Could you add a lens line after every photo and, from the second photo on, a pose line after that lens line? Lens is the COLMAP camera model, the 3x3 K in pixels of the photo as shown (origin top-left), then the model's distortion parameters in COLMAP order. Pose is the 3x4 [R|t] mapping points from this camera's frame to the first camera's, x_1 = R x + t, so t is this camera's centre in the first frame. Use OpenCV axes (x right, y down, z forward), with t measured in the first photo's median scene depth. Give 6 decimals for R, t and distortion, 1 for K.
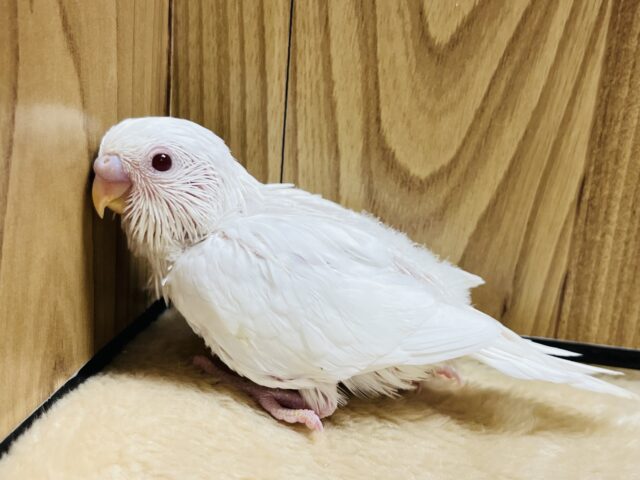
lens RADIAL K [[847.9, 0, 318.9], [0, 847.9, 249.4], [0, 0, 1]] dist [0.111090, -0.441119]
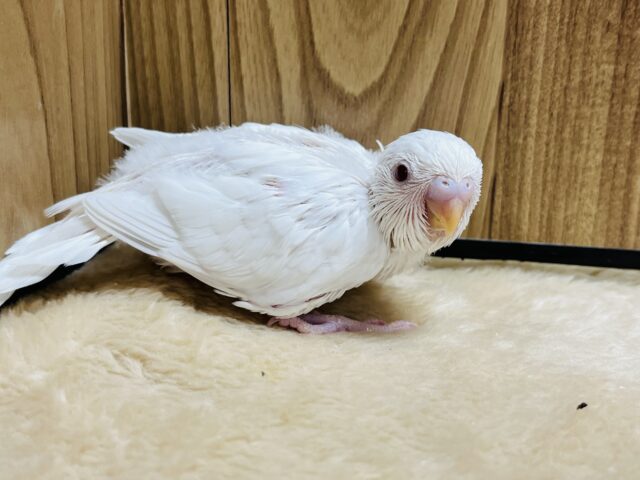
lens RADIAL K [[844.3, 0, 320.0], [0, 844.3, 240.0], [0, 0, 1]] dist [0.133104, -0.598362]
pose [[0.997896, -0.047663, -0.043944, 0.116376], [0.047879, 0.998846, 0.003877, 0.097343], [0.043708, -0.005972, 0.999026, -0.090451]]
